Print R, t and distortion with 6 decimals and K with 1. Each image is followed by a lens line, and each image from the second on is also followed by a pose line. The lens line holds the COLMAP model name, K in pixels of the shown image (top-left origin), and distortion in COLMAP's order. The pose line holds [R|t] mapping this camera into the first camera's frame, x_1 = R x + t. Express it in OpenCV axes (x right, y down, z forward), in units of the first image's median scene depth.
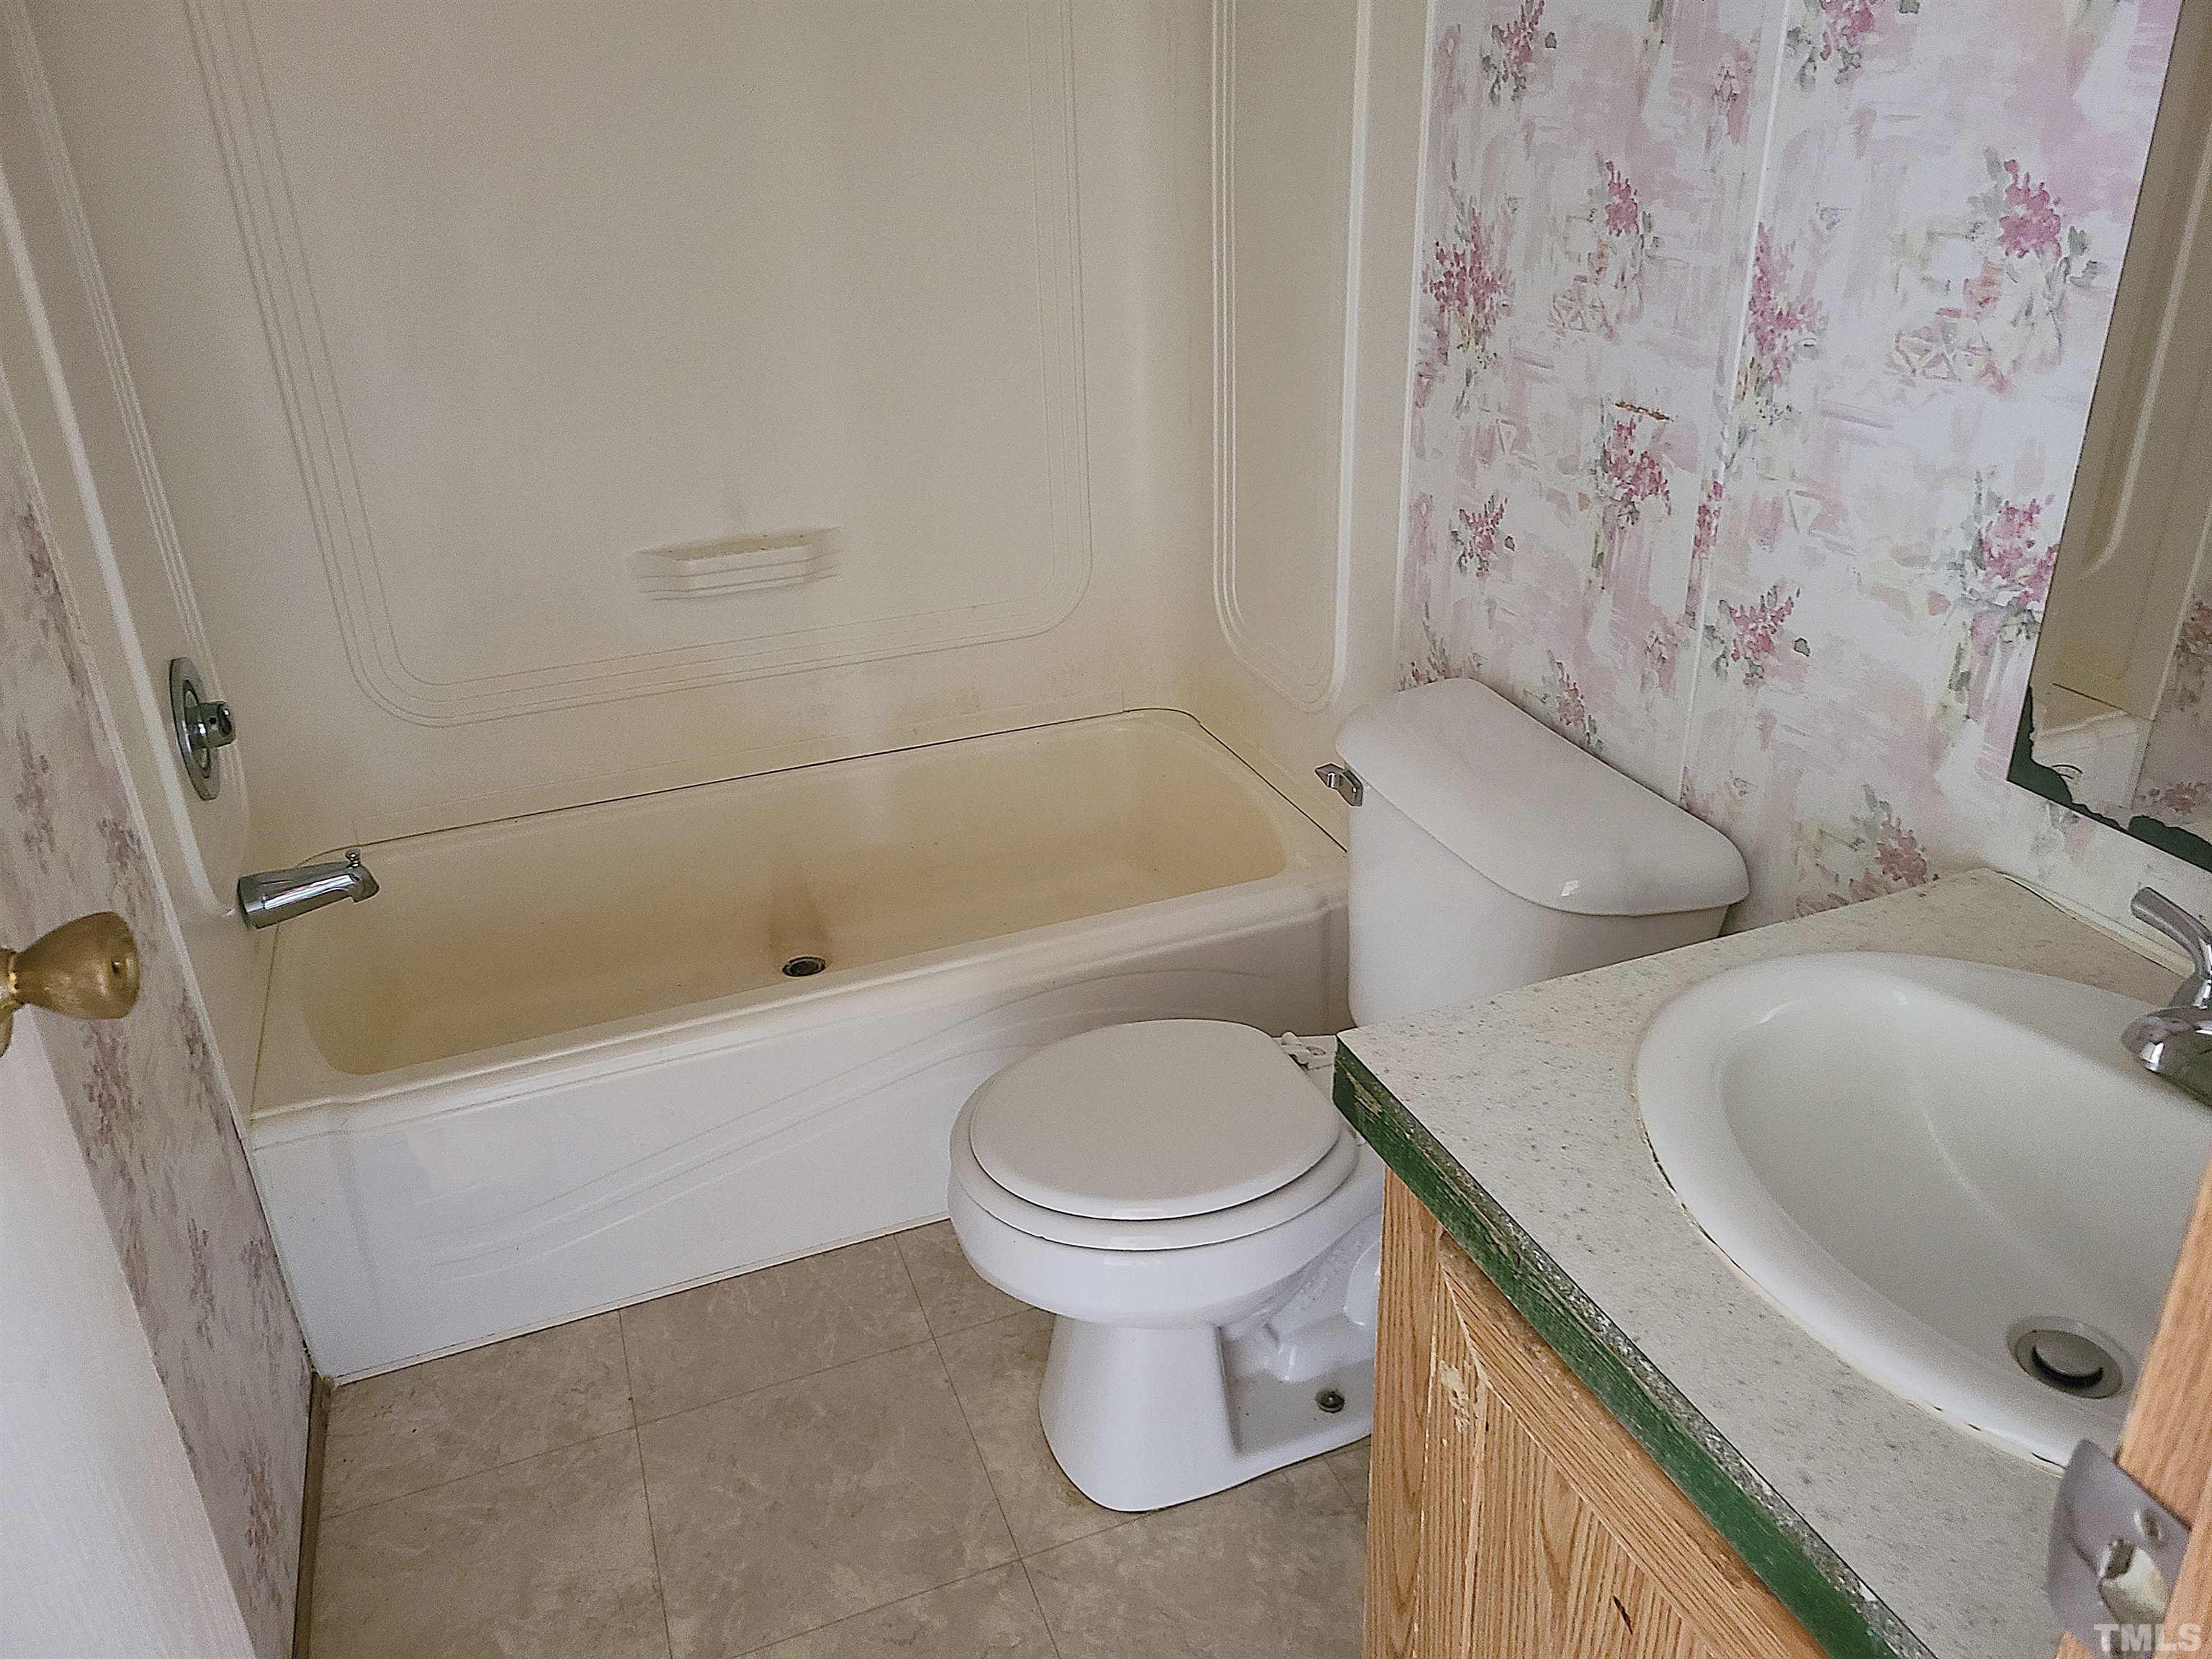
lens RADIAL K [[1644.3, 0, 1099.1], [0, 1644.3, 819.1], [0, 0, 1]] dist [0.041910, -0.029097]
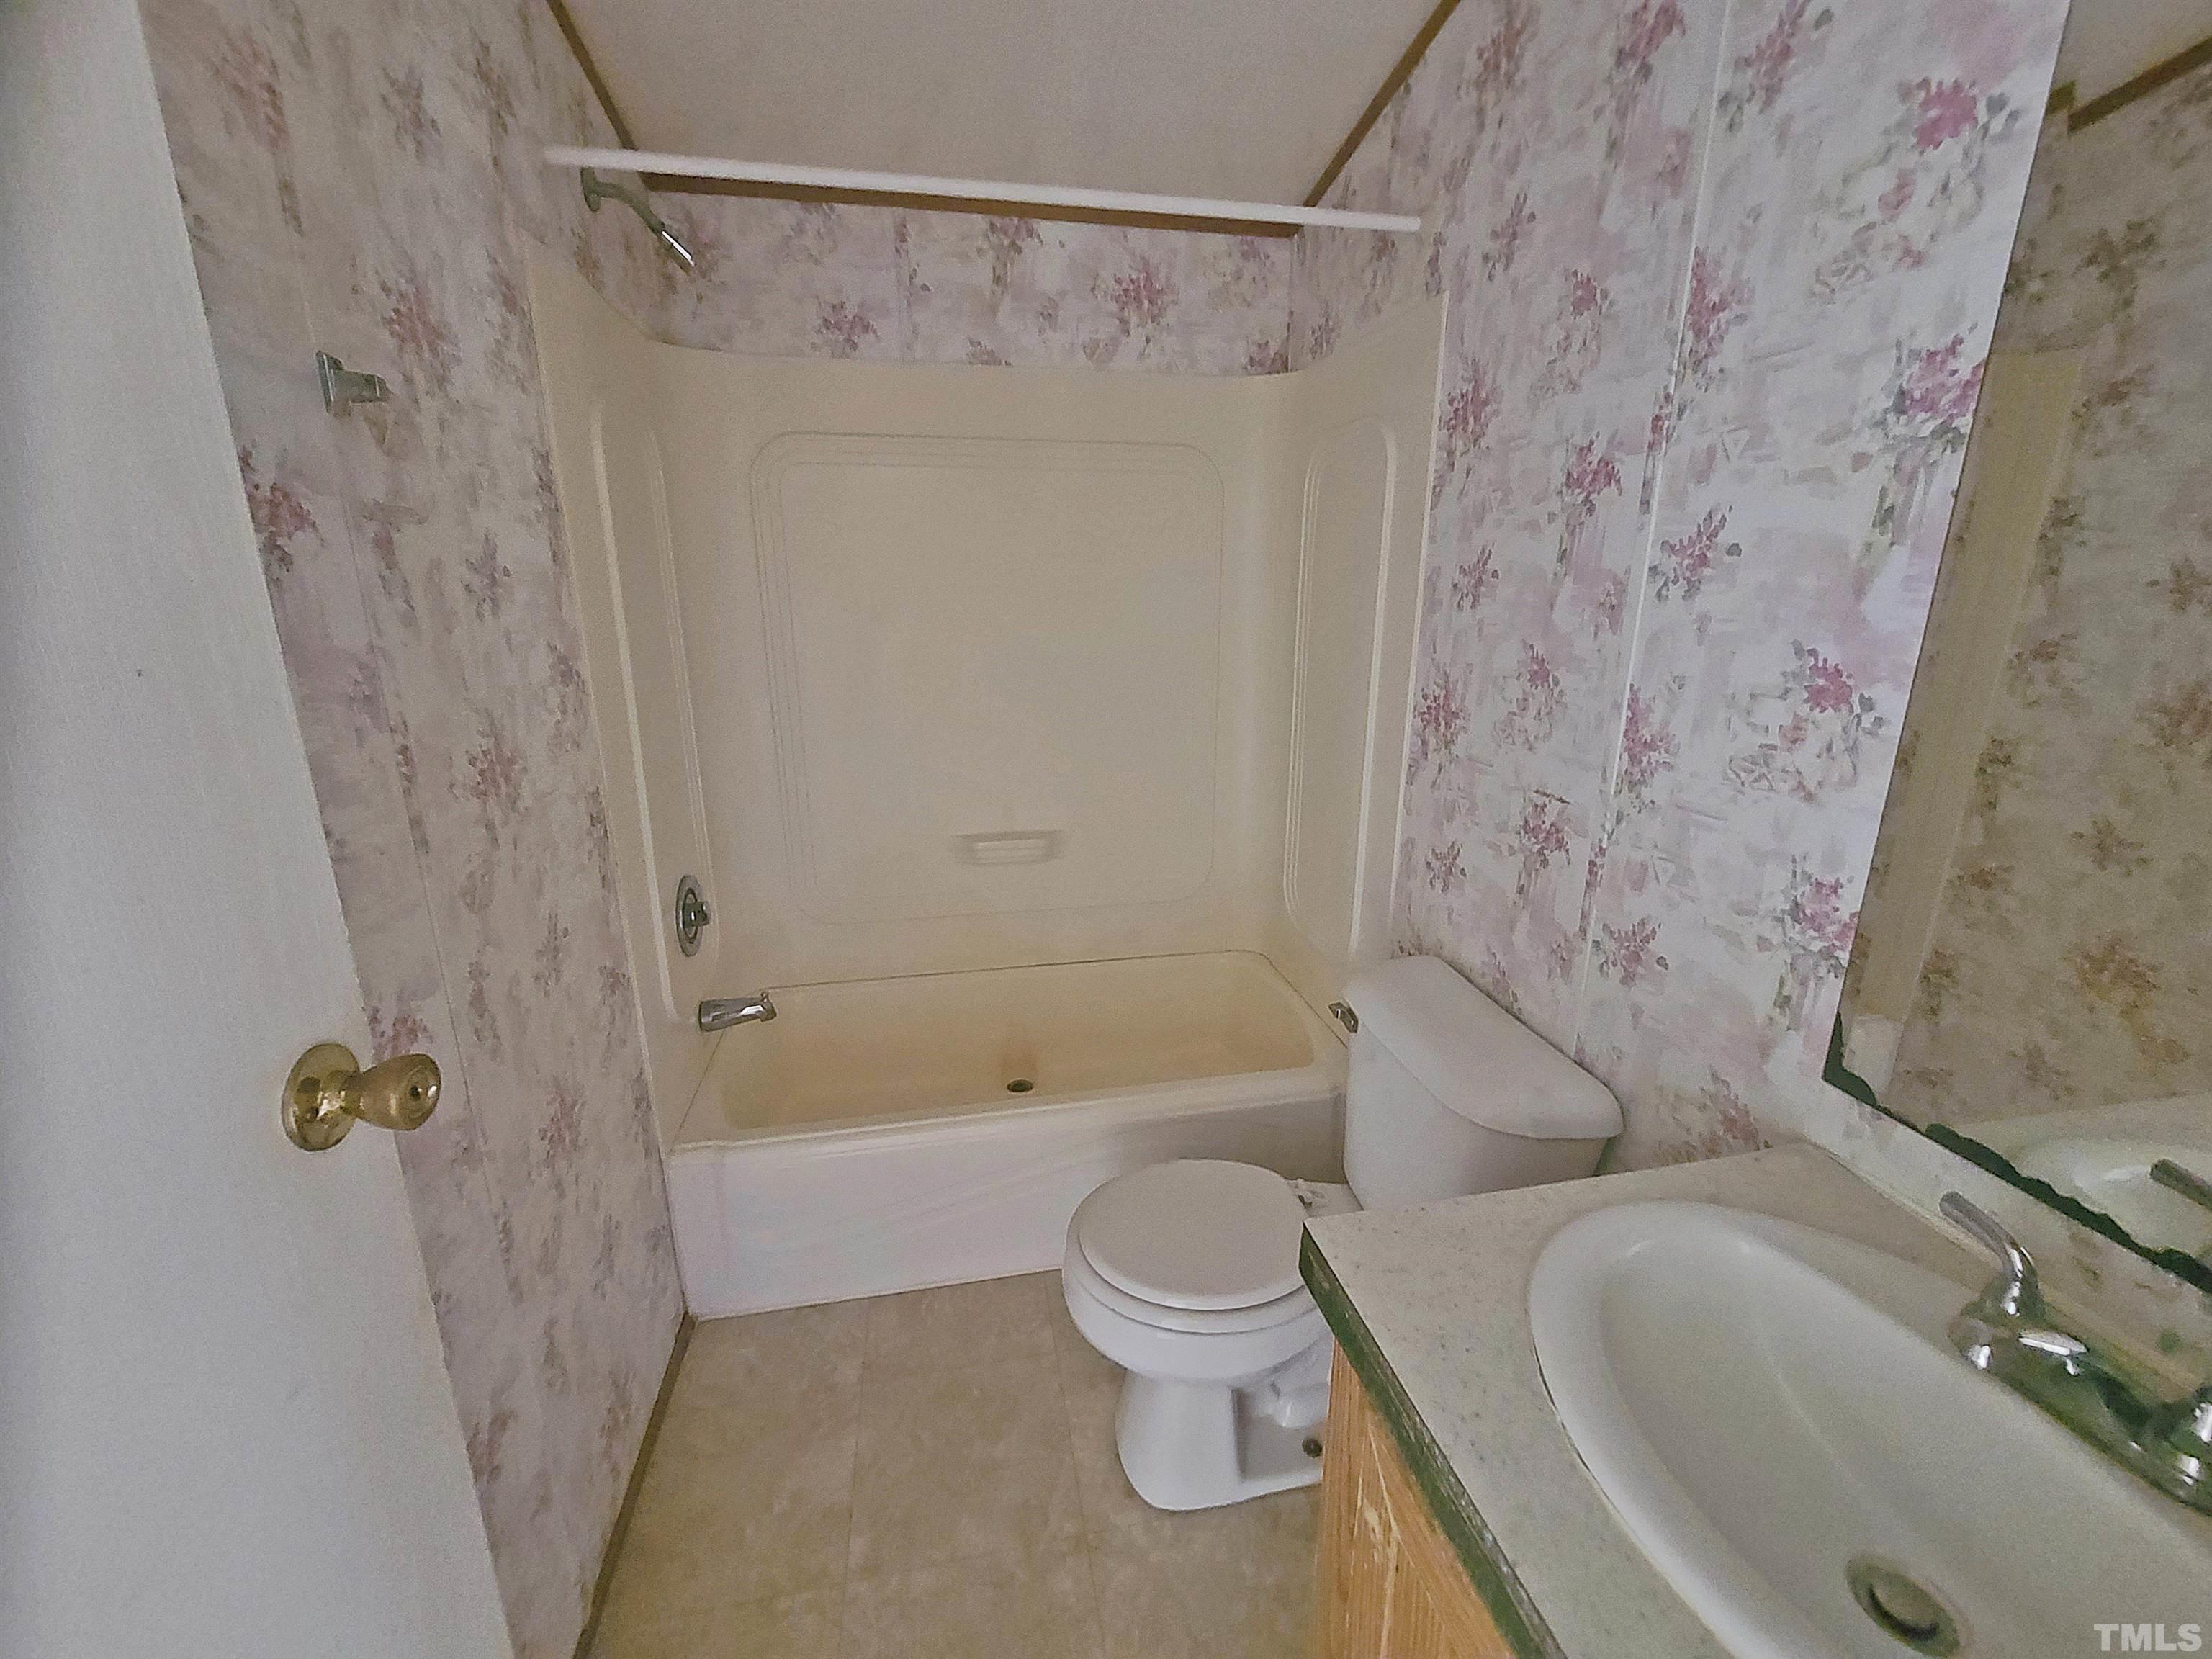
lens RADIAL K [[909.4, 0, 1107.9], [0, 909.4, 831.7], [0, 0, 1]] dist [-0.006479, 0.000527]
pose [[0.985785, 0.075534, -0.150072, 0.048944], [-0.100971, 0.980282, -0.169858, -0.028549], [0.134283, 0.182596, 0.973975, 0.121672]]
